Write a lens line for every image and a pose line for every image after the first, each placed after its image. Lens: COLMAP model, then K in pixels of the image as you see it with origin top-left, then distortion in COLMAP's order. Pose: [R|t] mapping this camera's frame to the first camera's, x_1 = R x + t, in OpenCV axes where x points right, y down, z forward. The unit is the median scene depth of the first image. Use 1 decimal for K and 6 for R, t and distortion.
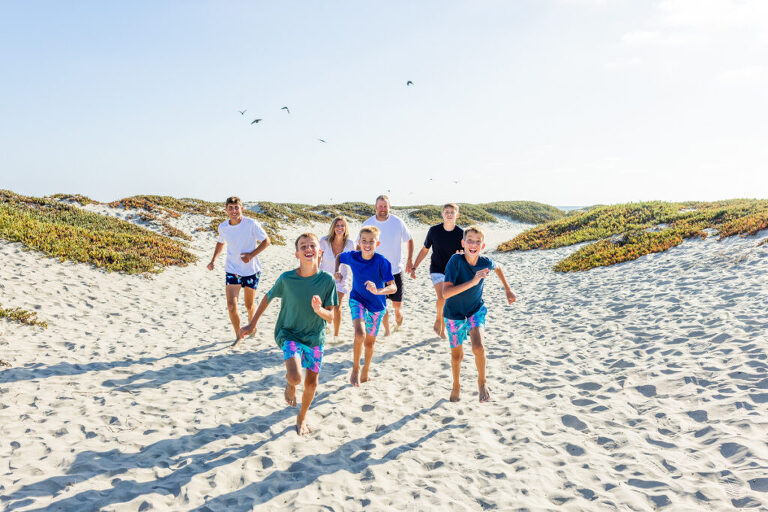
lens RADIAL K [[1404.9, 0, 384.0], [0, 1404.9, 256.0], [0, 0, 1]] dist [-0.008024, -0.424887]
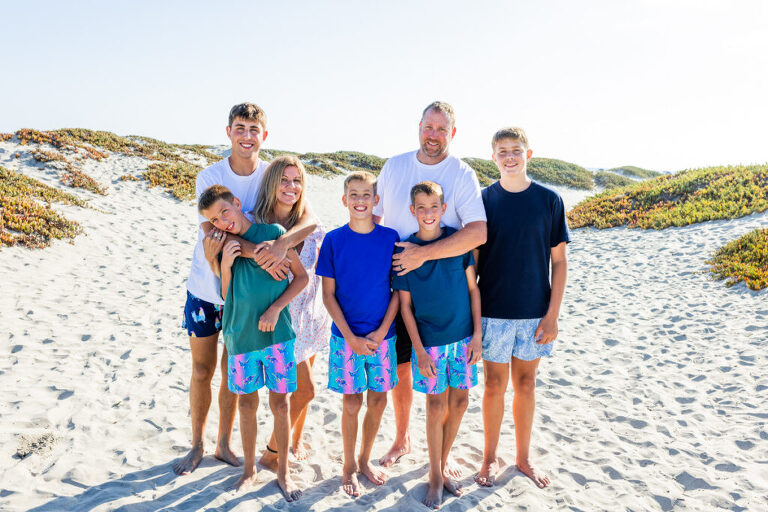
lens RADIAL K [[1404.9, 0, 384.0], [0, 1404.9, 256.0], [0, 0, 1]] dist [-0.008024, -0.424887]
pose [[0.999168, 0.039944, 0.008241, -0.009760], [-0.040196, 0.998645, 0.033052, -0.008252], [-0.006910, -0.033356, 0.999420, 0.304162]]
